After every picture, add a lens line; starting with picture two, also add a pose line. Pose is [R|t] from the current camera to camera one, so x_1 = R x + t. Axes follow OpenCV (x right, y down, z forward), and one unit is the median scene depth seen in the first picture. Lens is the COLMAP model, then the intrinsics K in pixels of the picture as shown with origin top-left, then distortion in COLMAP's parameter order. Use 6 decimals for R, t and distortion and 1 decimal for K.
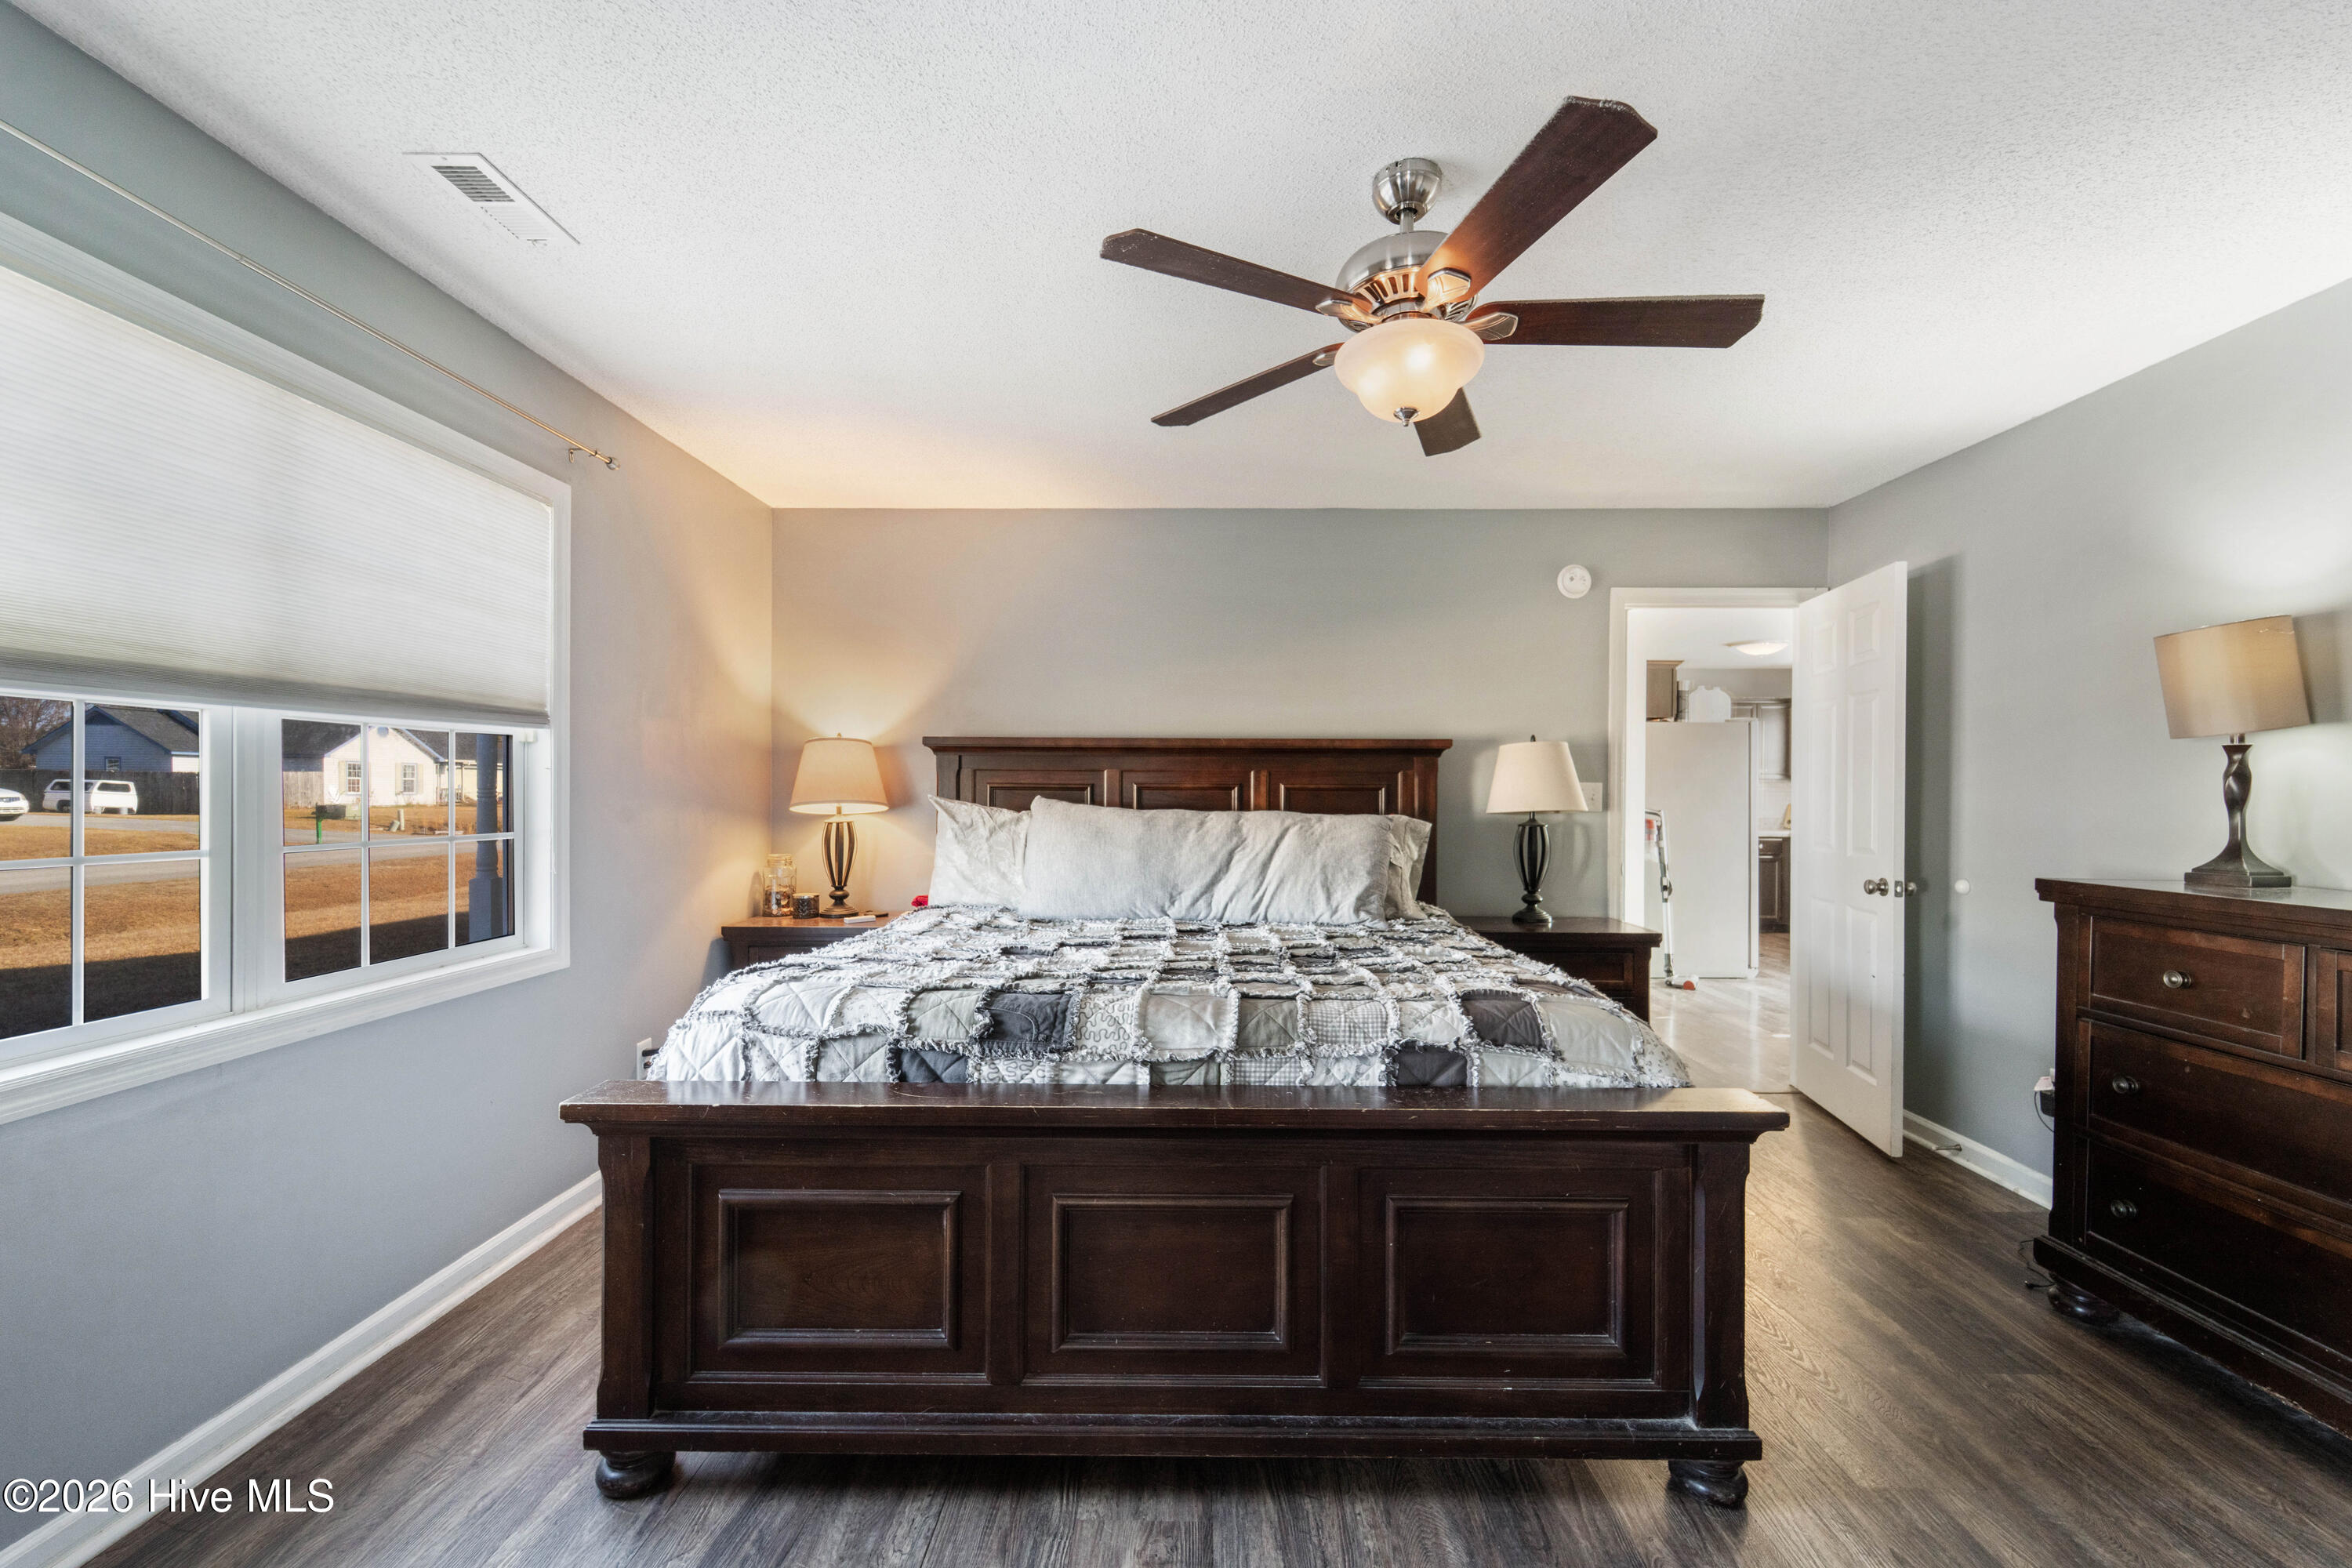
lens RADIAL K [[947.6, 0, 1182.6], [0, 947.6, 785.4], [0, 0, 1]] dist [-0.002680, -0.000394]
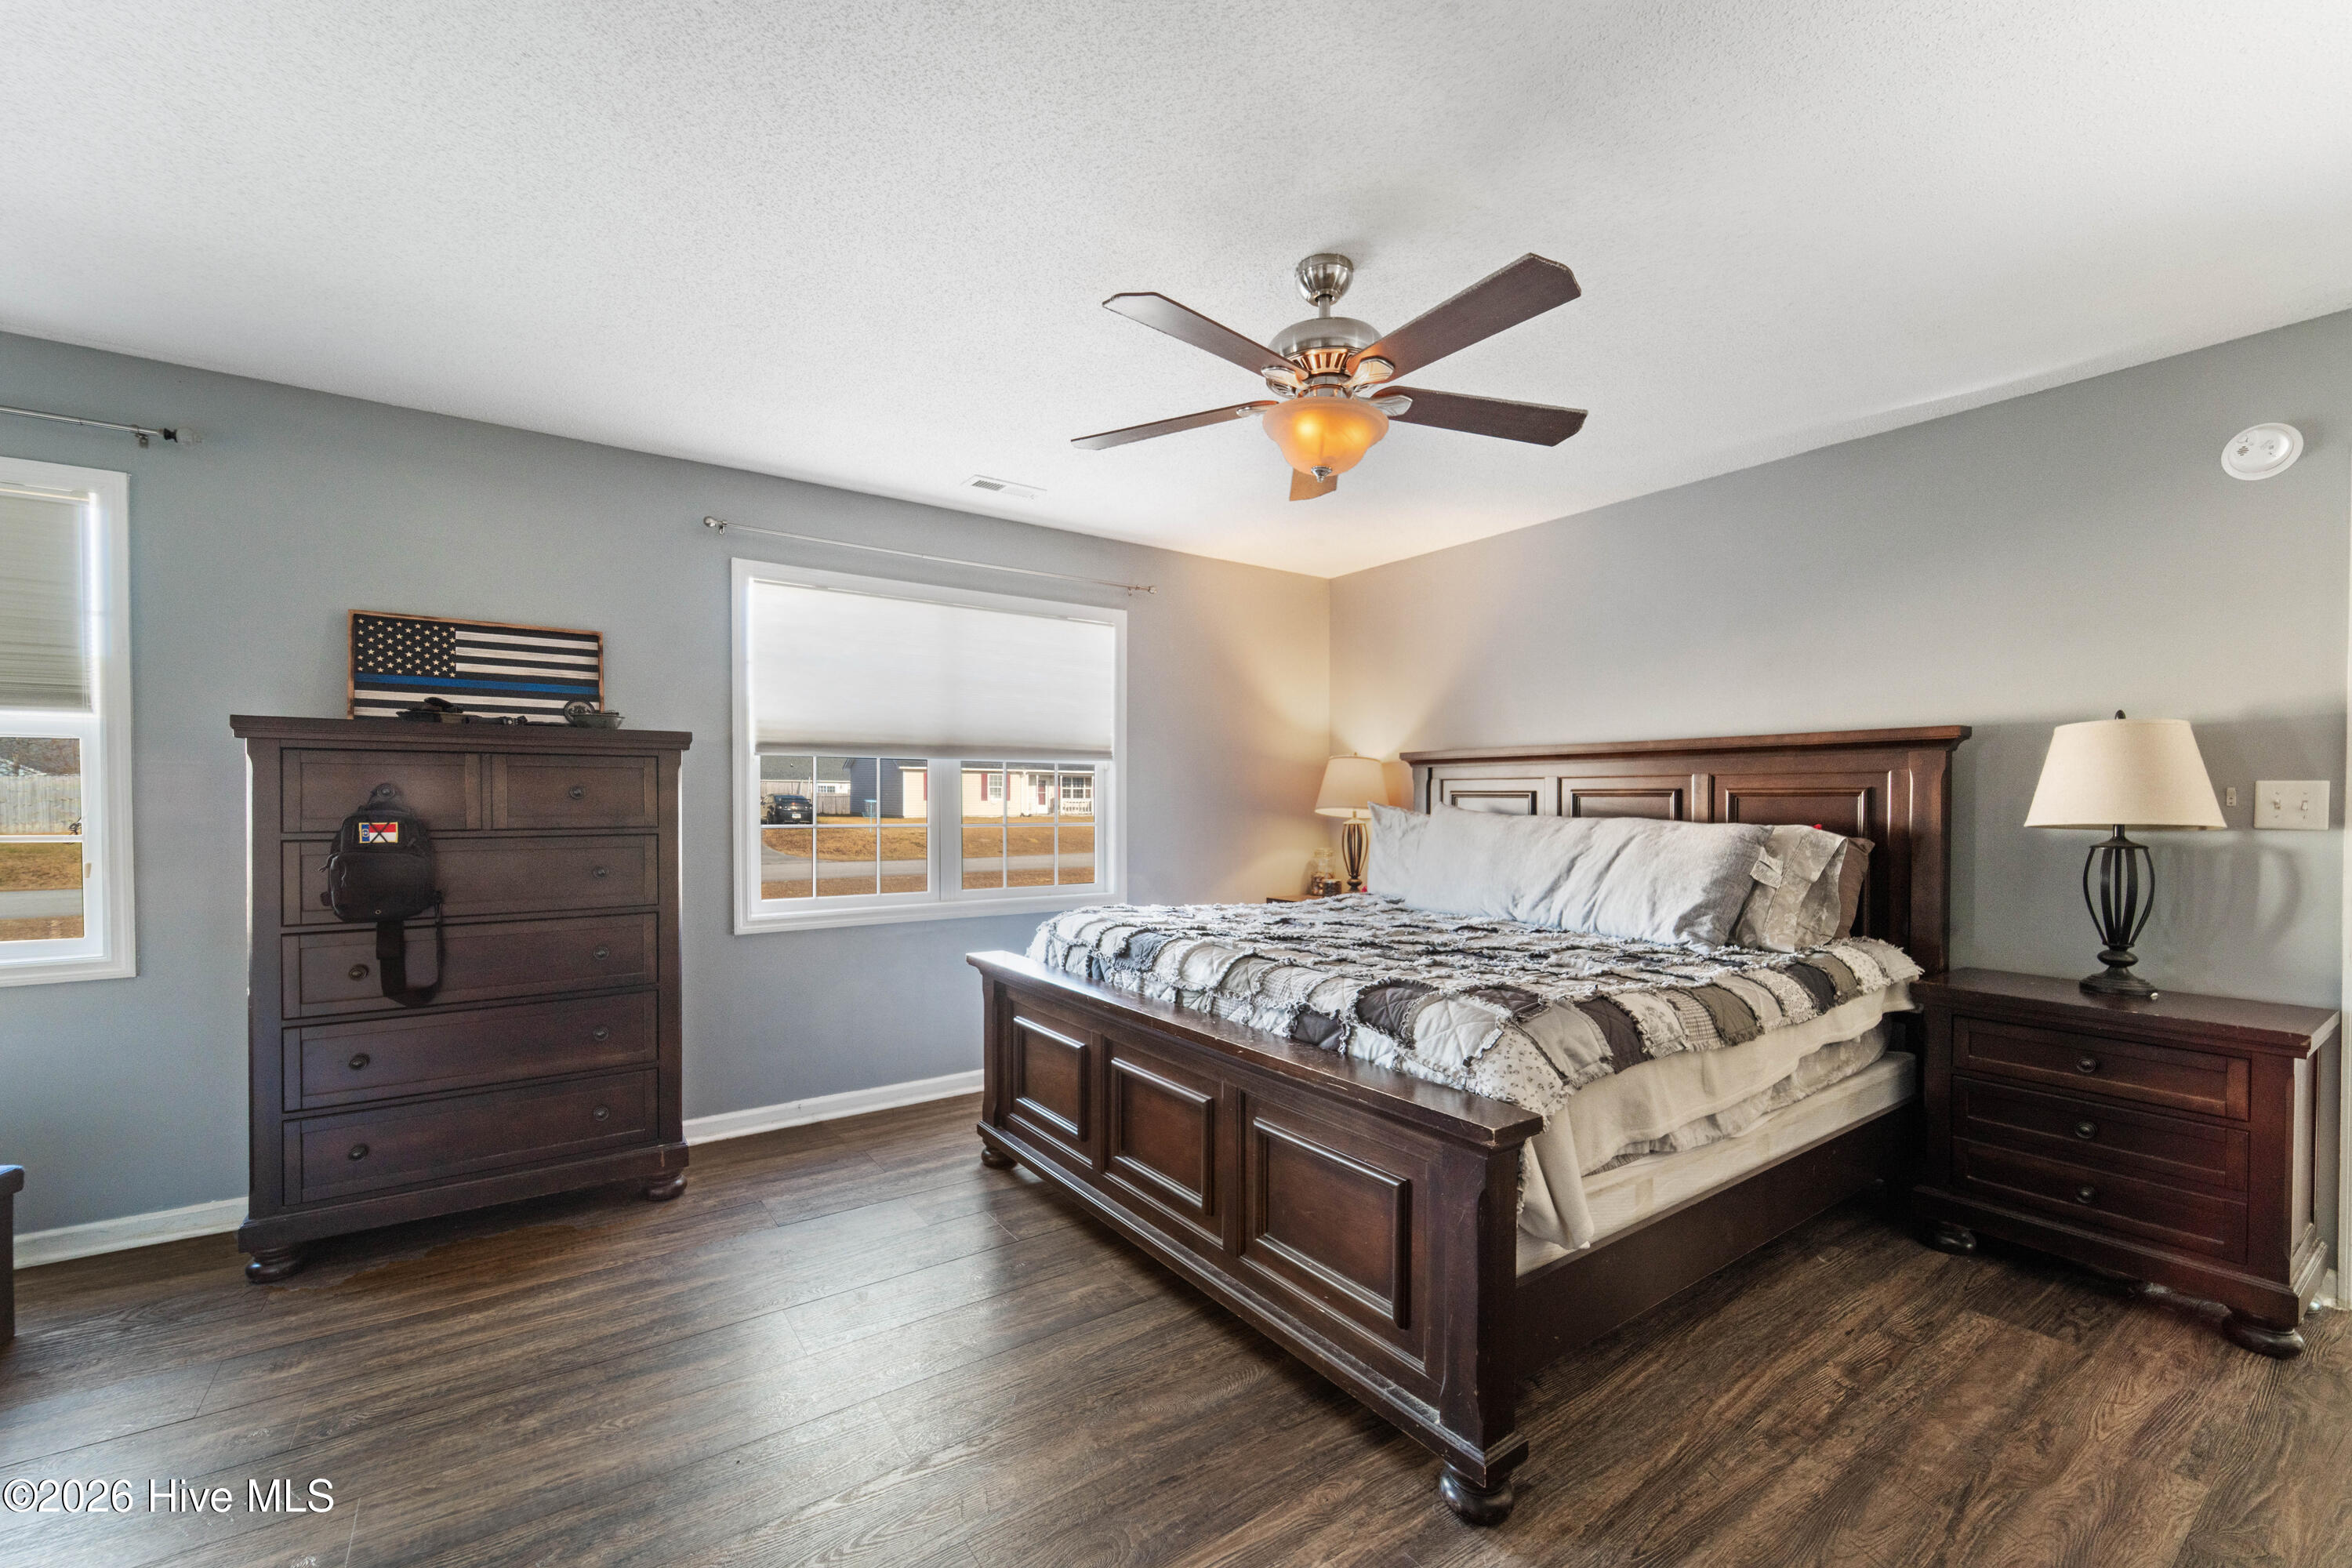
lens RADIAL K [[947.6, 0, 1171.8], [0, 947.6, 801.9], [0, 0, 1]] dist [-0.002680, -0.000394]
pose [[0.587395, -0.000564, -0.809300, 1.029919], [0.005344, 0.999981, 0.003182, 0.009858], [0.809283, -0.006194, 0.587387, 0.154064]]
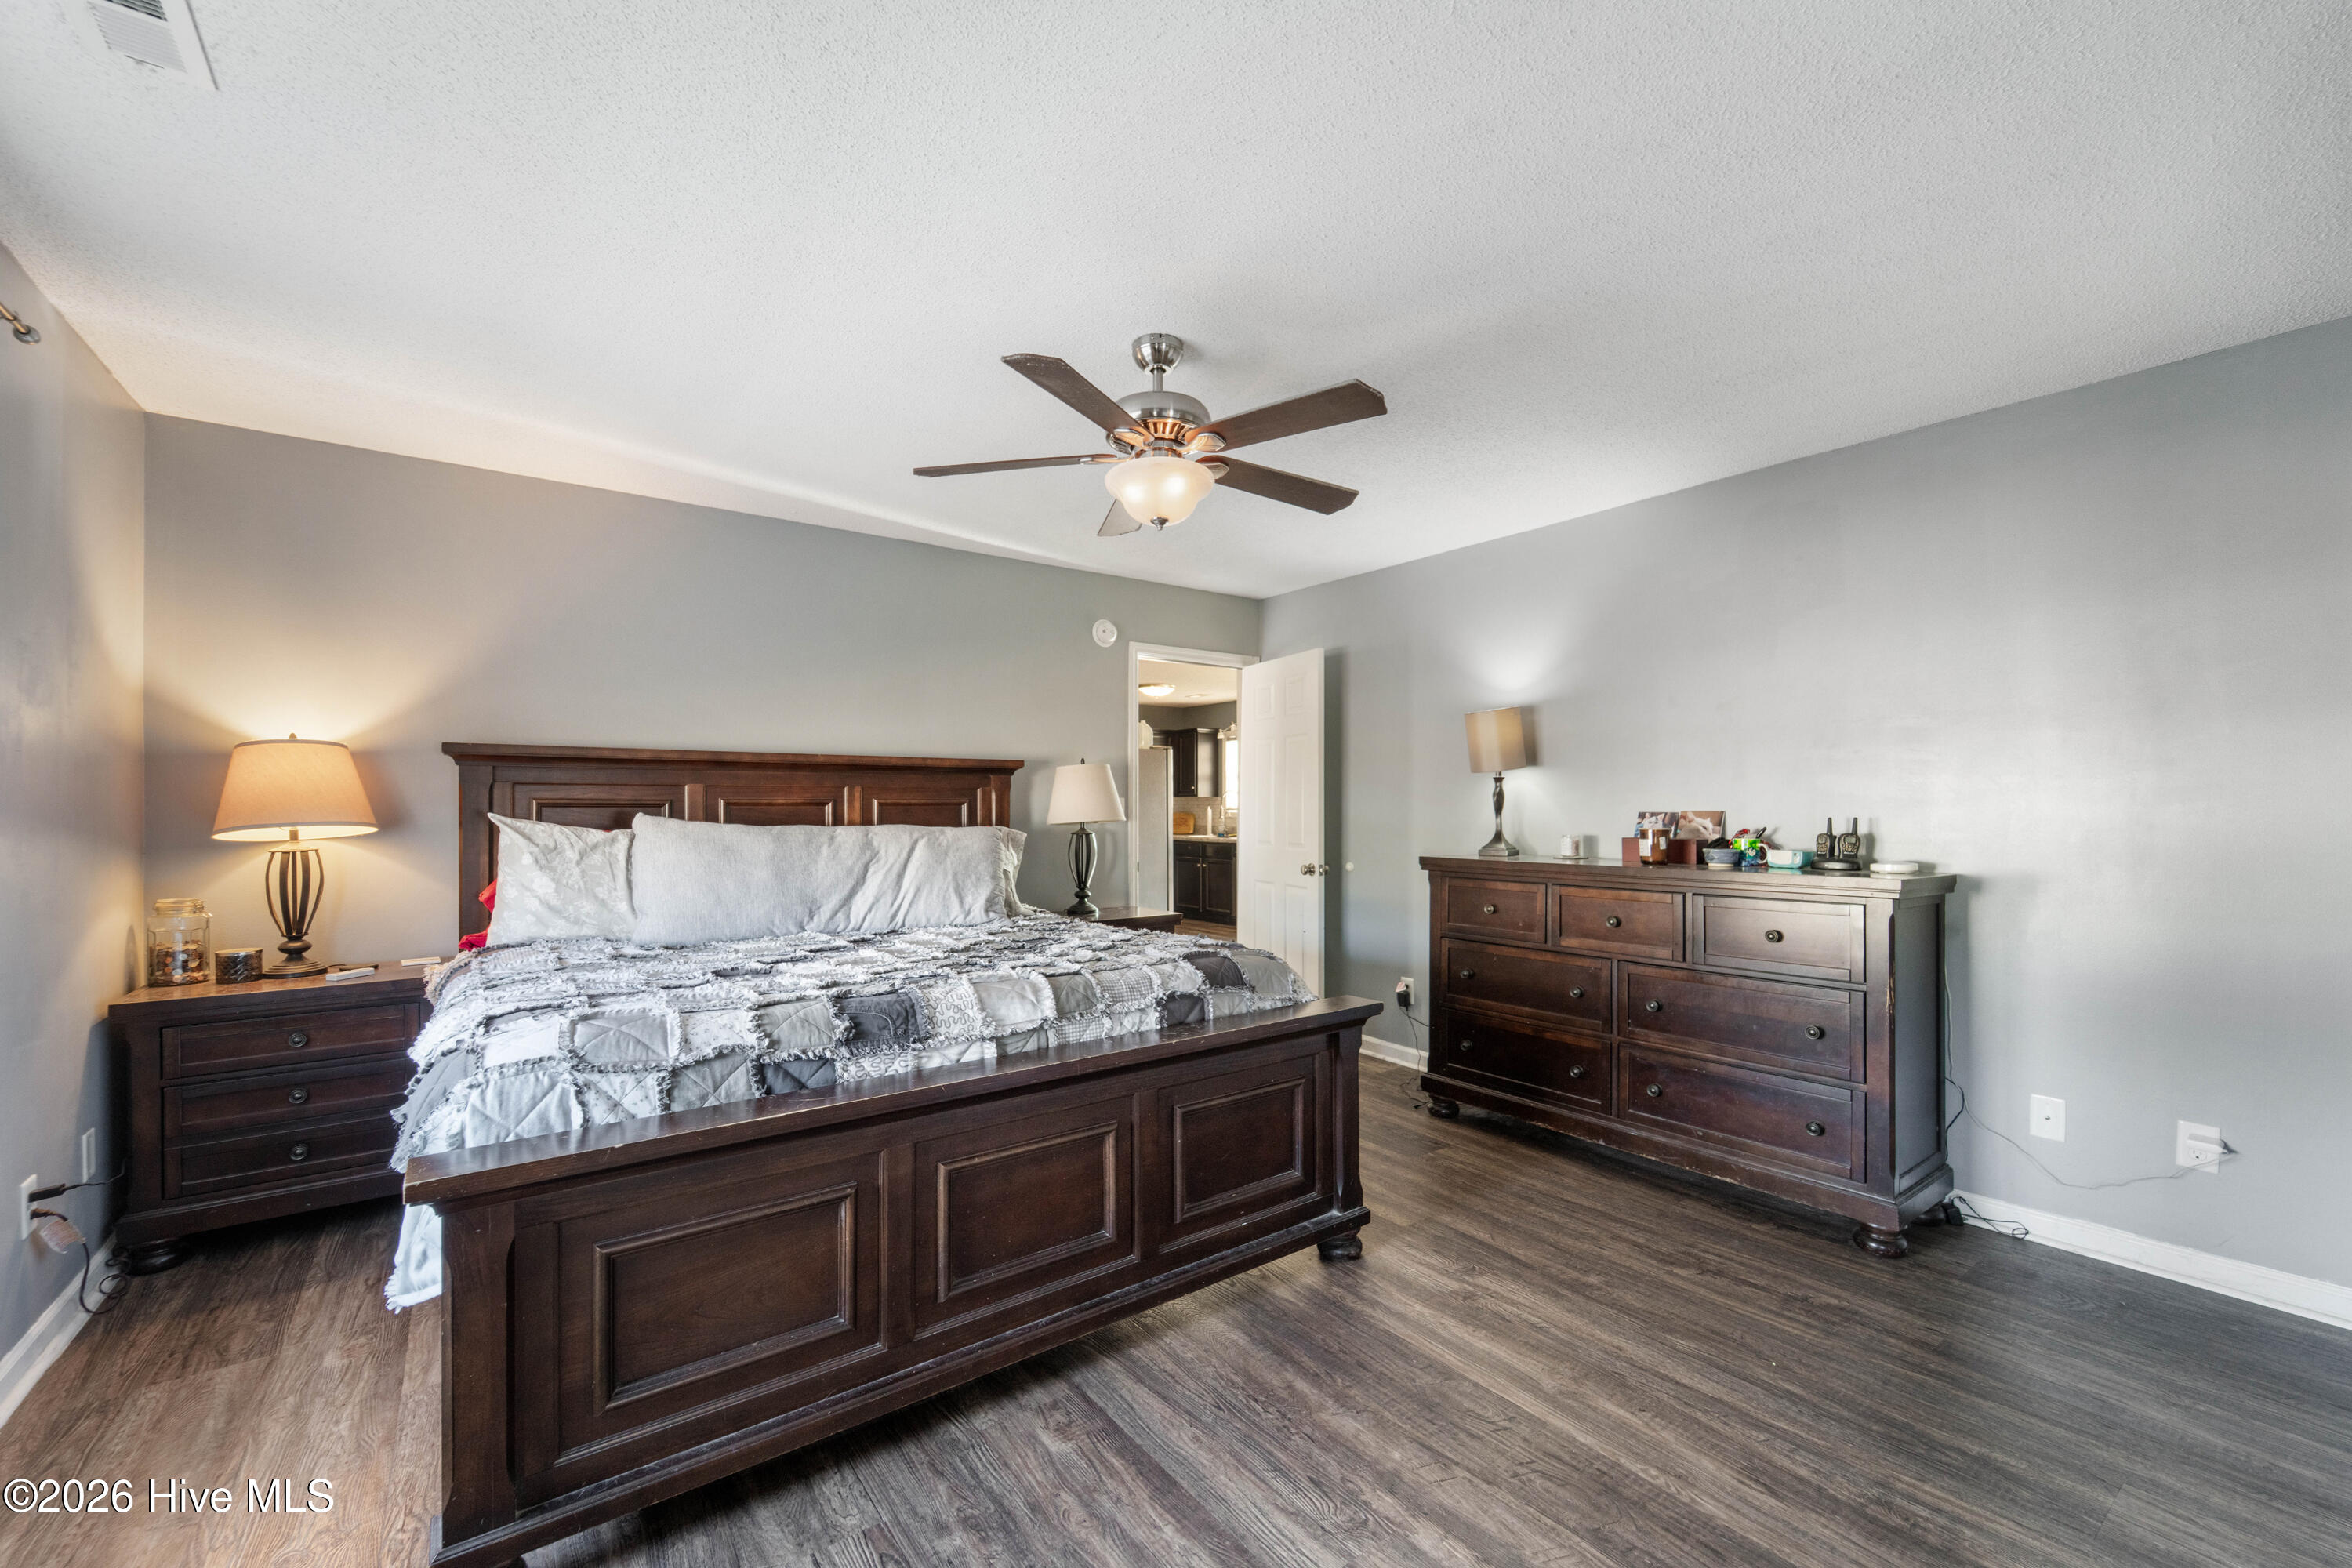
lens RADIAL K [[947.6, 0, 1178.8], [0, 947.6, 795.8], [0, 0, 1]] dist [-0.002680, -0.000394]
pose [[0.796304, -0.000232, 0.604897, -0.526142], [0.002062, 0.999995, -0.002330, -0.004858], [-0.604893, 0.003103, 0.796300, -0.070446]]
